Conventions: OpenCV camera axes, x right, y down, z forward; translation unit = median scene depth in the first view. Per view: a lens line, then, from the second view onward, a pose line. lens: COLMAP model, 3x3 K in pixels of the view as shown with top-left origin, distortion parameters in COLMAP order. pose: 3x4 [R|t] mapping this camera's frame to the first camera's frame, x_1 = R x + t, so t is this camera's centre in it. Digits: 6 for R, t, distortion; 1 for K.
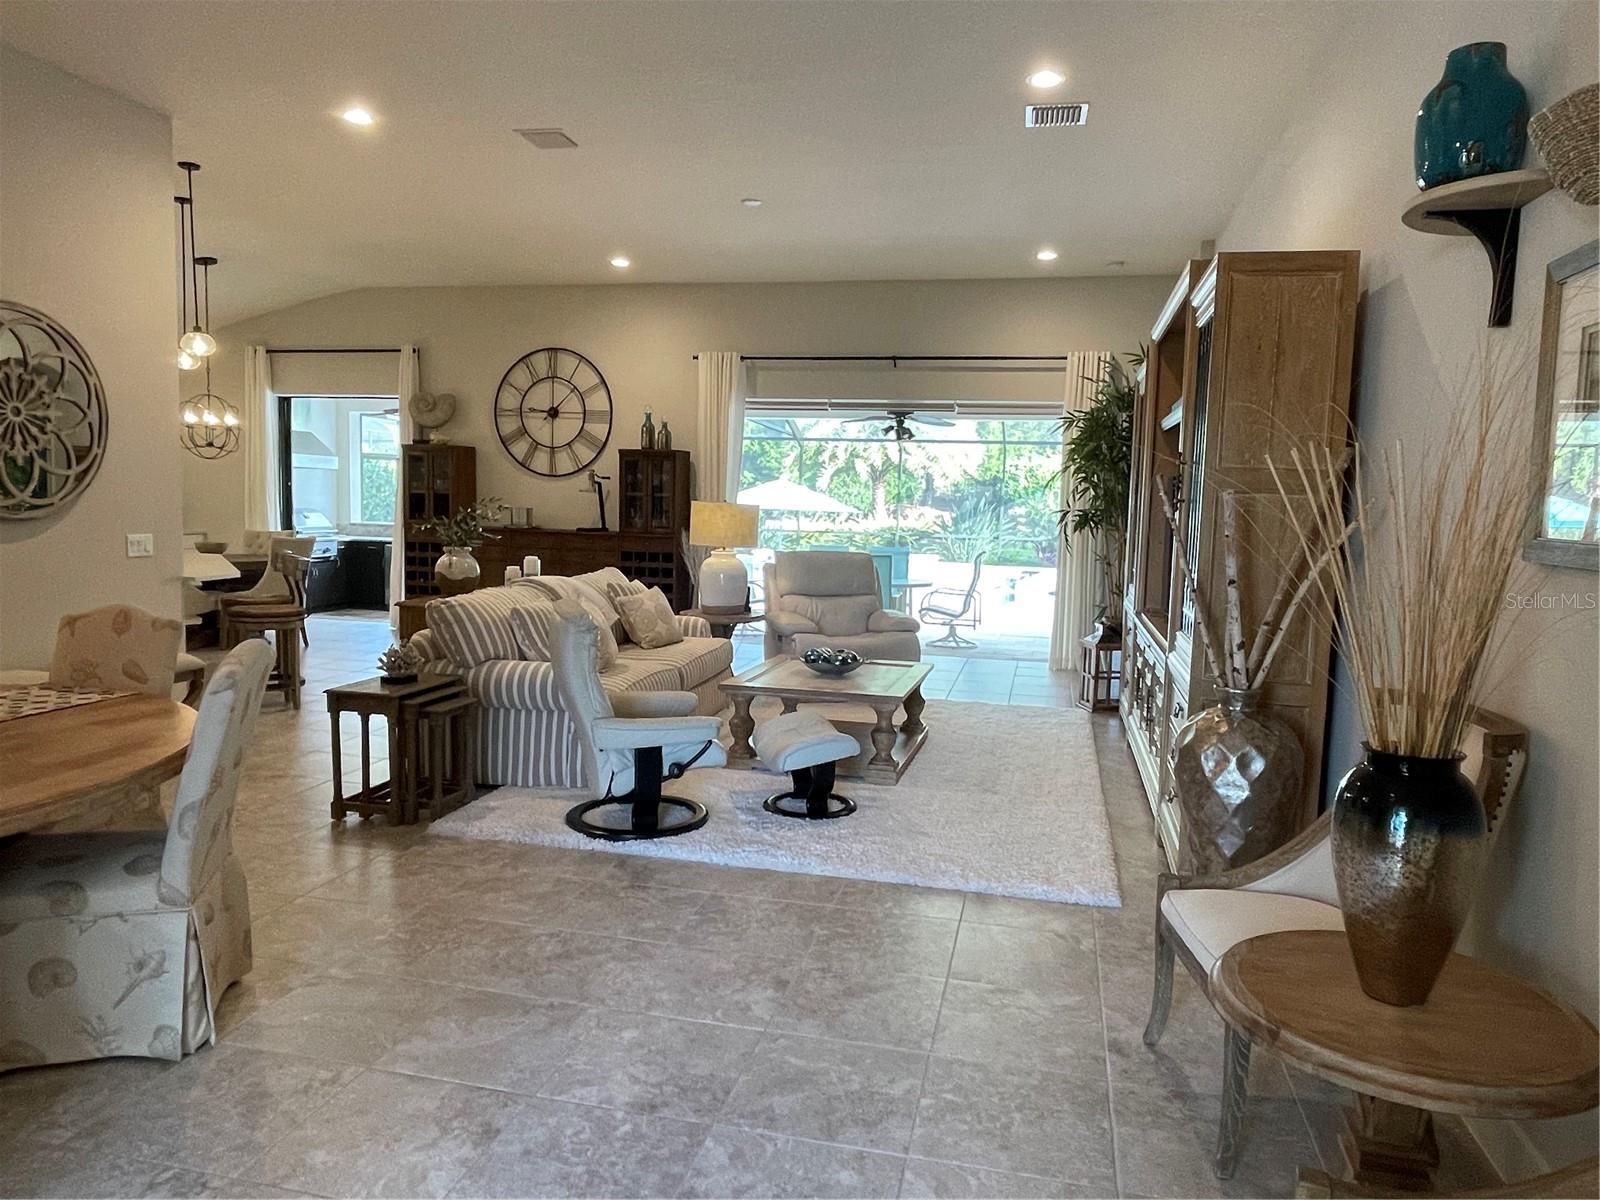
lens RADIAL K [[1071.0, 0, 812.1], [0, 1071.0, 599.3], [0, 0, 1]] dist [0.002982, 0.007593]
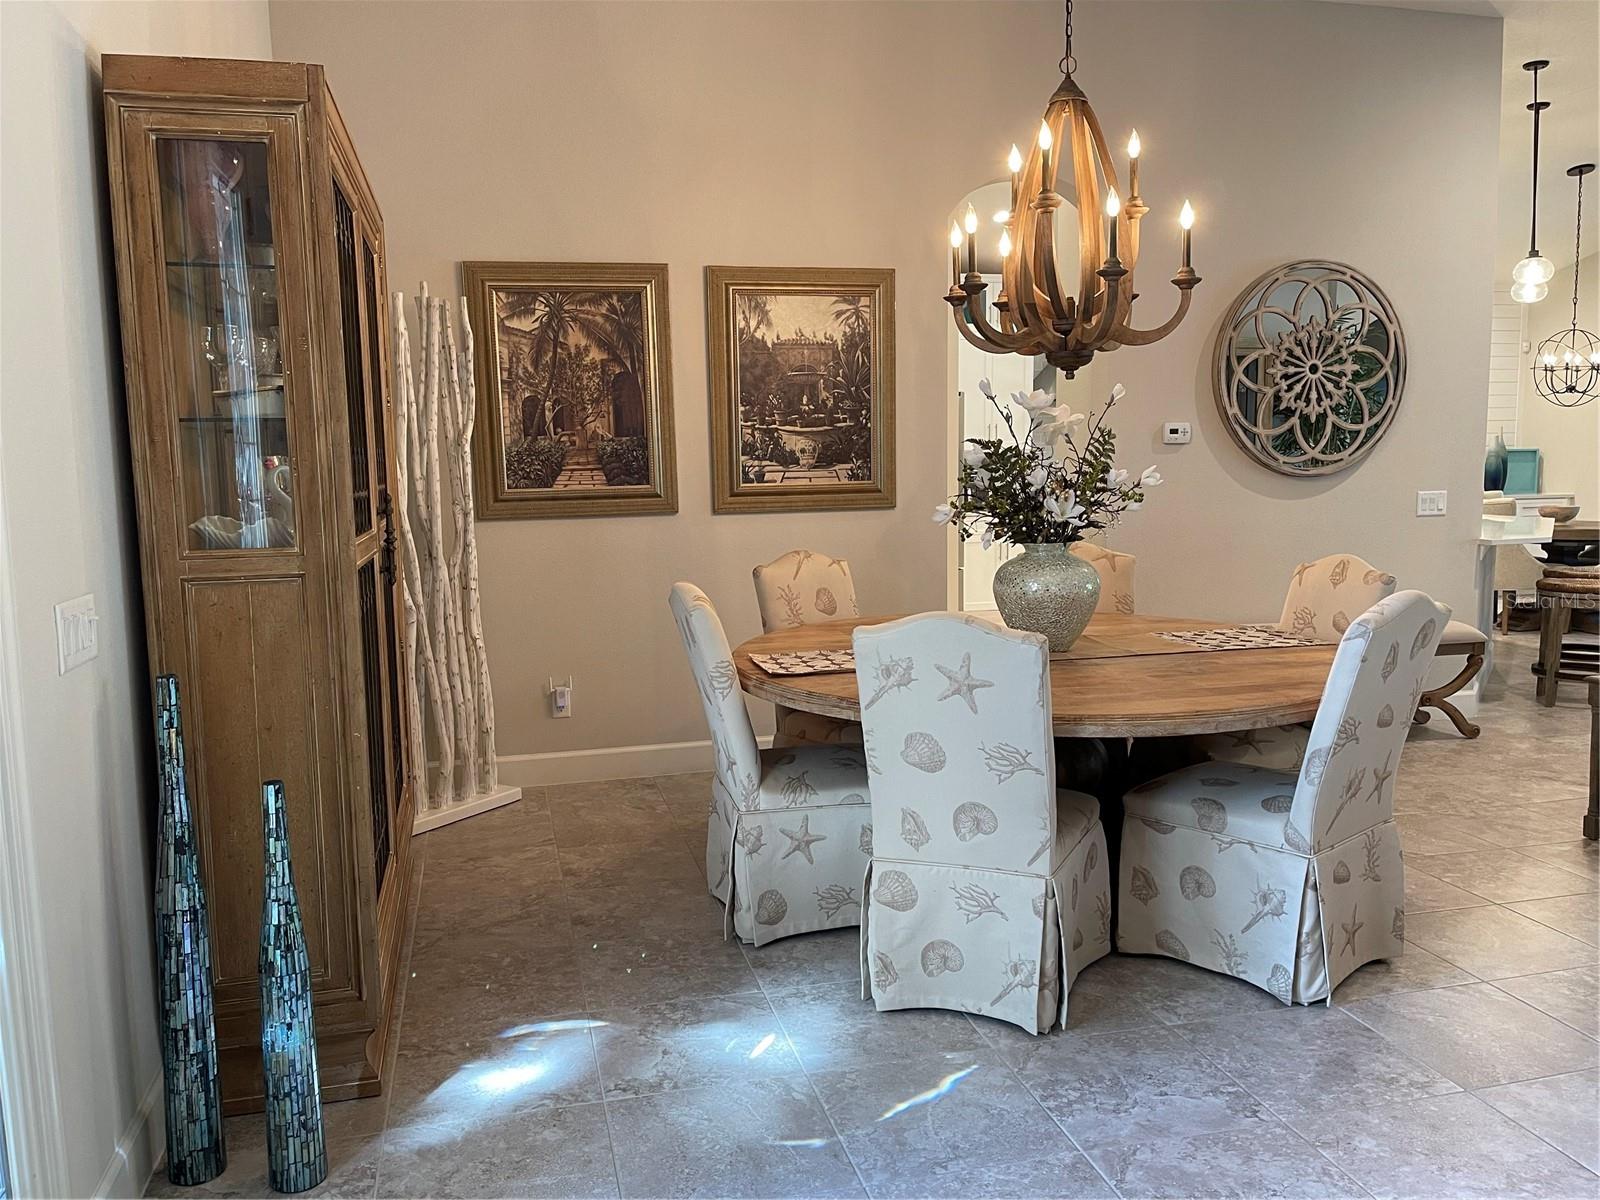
lens RADIAL K [[1270.4, 0, 791.6], [0, 1270.4, 597.7], [0, 0, 1]] dist [0.022735, -0.034752]
pose [[0.450487, 0.064162, -0.890474, 0.117650], [-0.054769, 0.997522, 0.044168, 0.013954], [0.891101, 0.028873, 0.452885, 0.023212]]
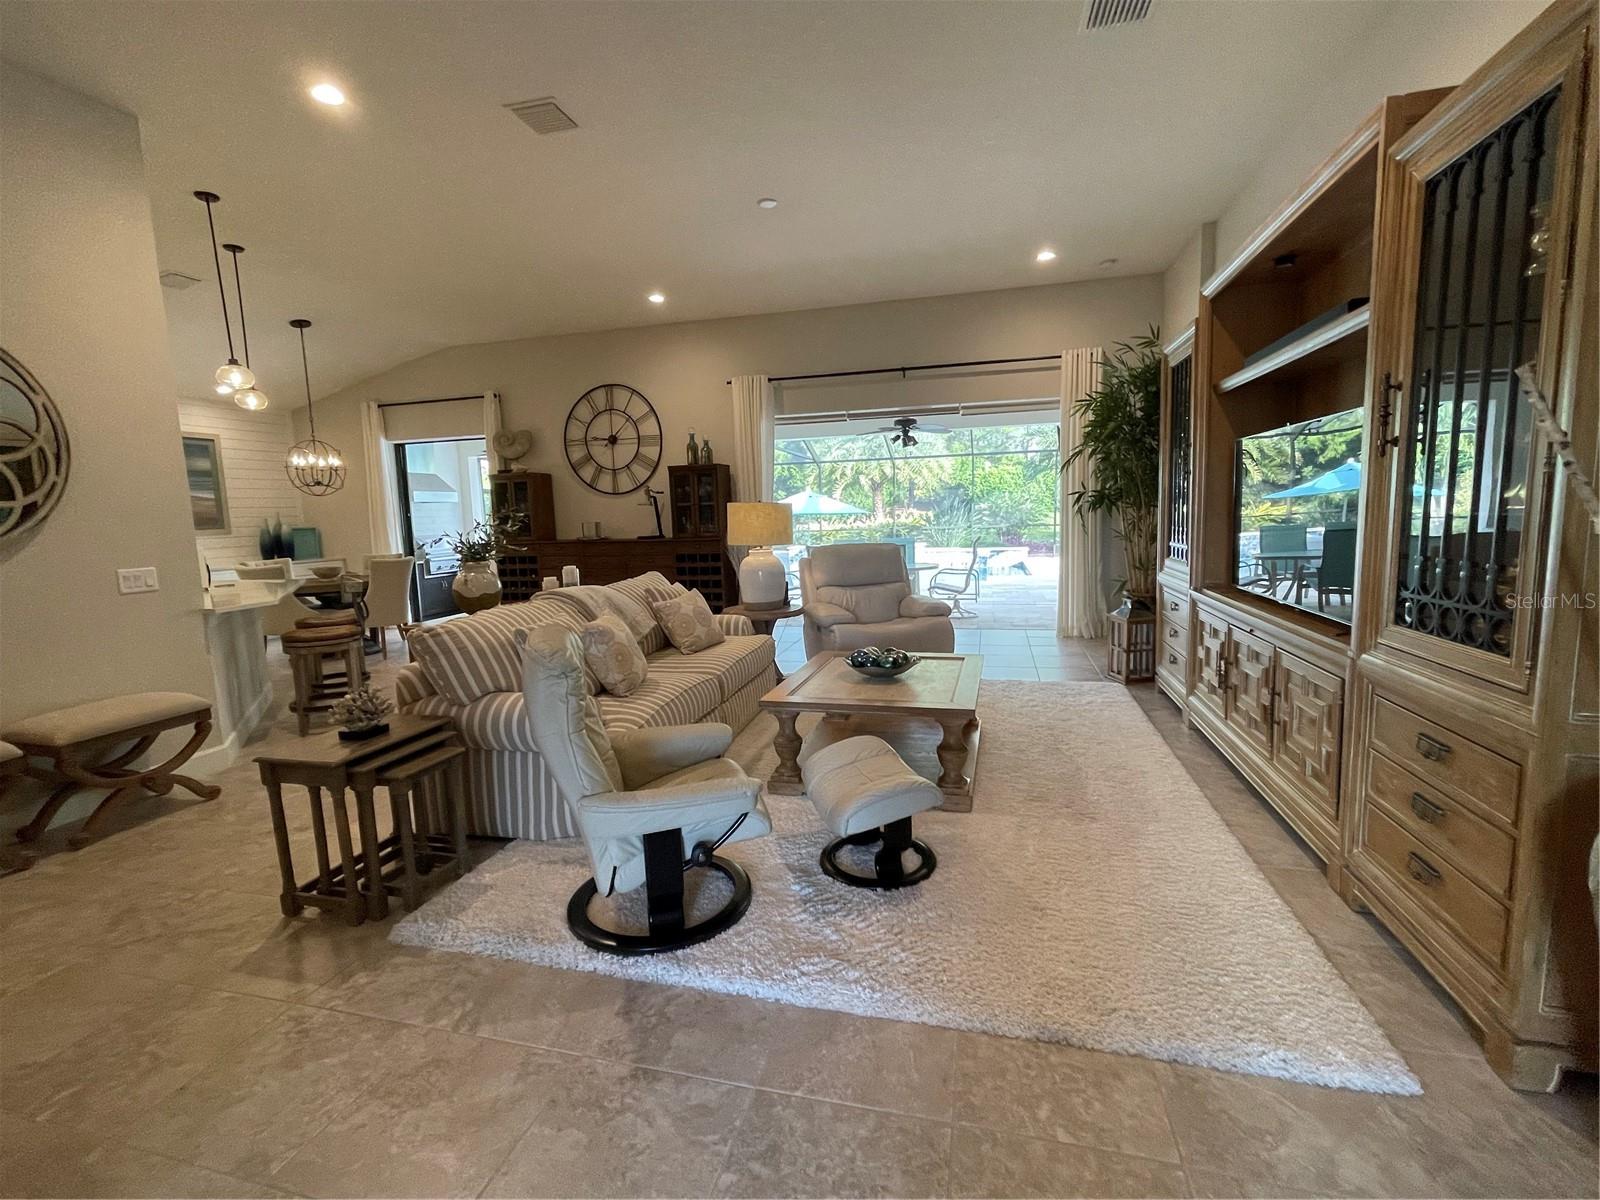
lens RADIAL K [[723.7, 0, 800.3], [0, 723.7, 607.2], [0, 0, 1]] dist [-0.003107, 0.000718]
pose [[0.997579, -0.054888, -0.042699, -0.025525], [0.056535, 0.997663, 0.038372, -0.020586], [0.040493, -0.040693, 0.998351, 0.444710]]
